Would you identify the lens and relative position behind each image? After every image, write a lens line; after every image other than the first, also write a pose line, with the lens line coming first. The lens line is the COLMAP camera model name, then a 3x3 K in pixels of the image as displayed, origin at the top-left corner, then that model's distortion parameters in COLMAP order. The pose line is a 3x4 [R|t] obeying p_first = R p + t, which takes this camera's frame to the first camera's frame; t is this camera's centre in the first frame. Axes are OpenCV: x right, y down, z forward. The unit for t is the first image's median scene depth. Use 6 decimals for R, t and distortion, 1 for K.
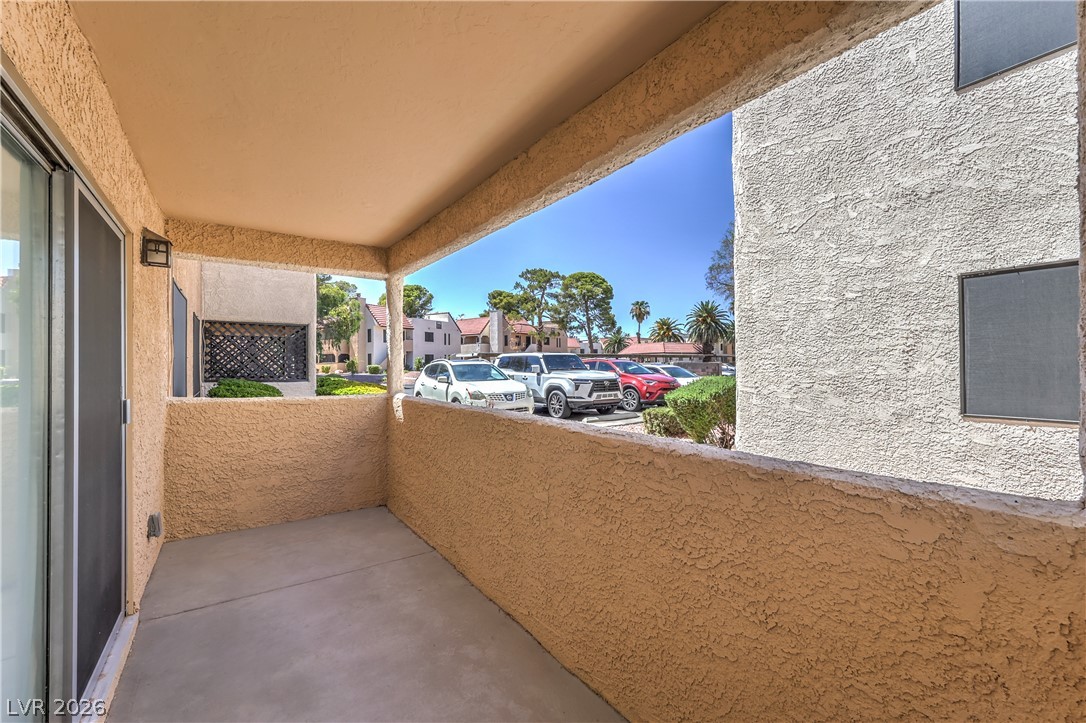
lens RADIAL K [[438.6, 0, 543.0], [0, 438.6, 363.1], [0, 0, 1]] dist [0.001767, 0.000214]
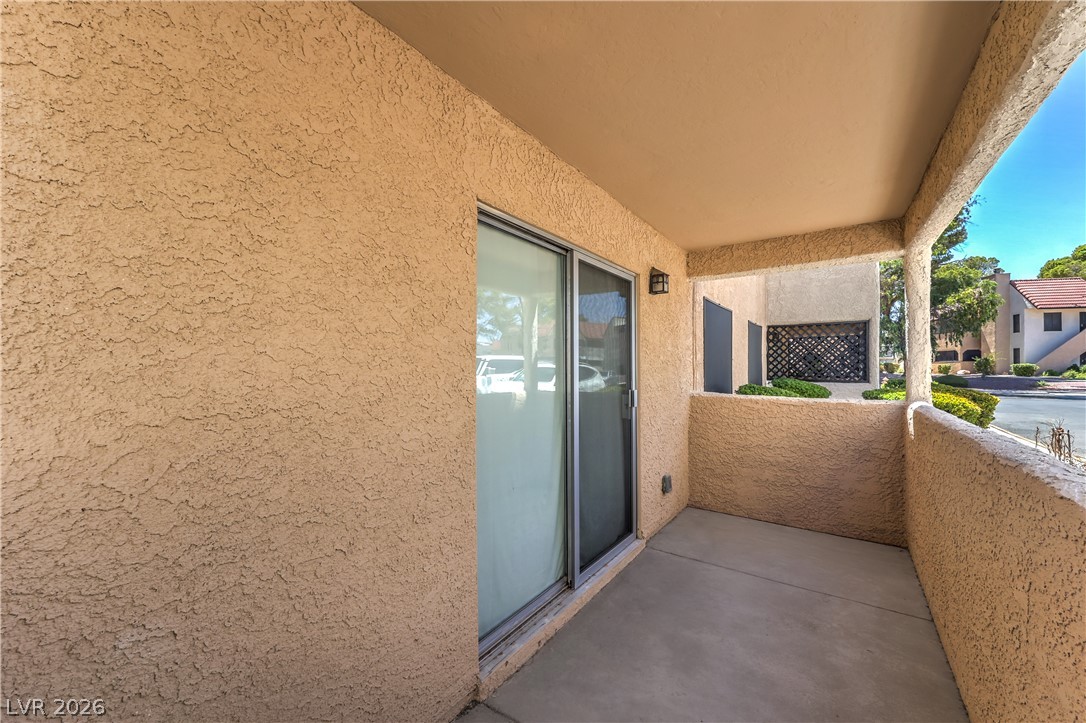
lens RADIAL K [[438.6, 0, 543.0], [0, 438.6, 363.1], [0, 0, 1]] dist [0.001767, 0.000214]
pose [[0.338576, -0.007886, -0.940906, 0.178816], [0.008636, 0.999949, -0.005273, 0.000052], [0.940900, -0.006340, 0.338626, 0.124288]]
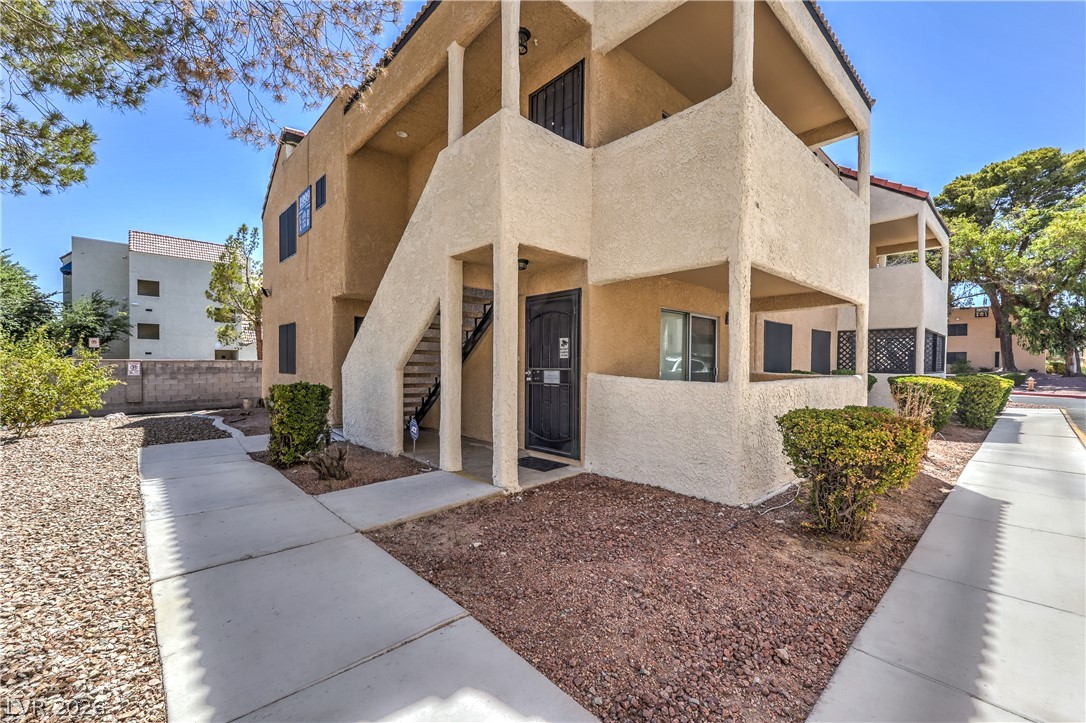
lens RADIAL K [[438.6, 0, 543.0], [0, 438.6, 363.1], [0, 0, 1]] dist [0.001767, 0.000214]
pose [[0.102055, 0.004458, -0.994769, 1.247304], [-0.004115, 0.999983, 0.004059, 0.024576], [0.994770, 0.003679, 0.102071, -0.363988]]
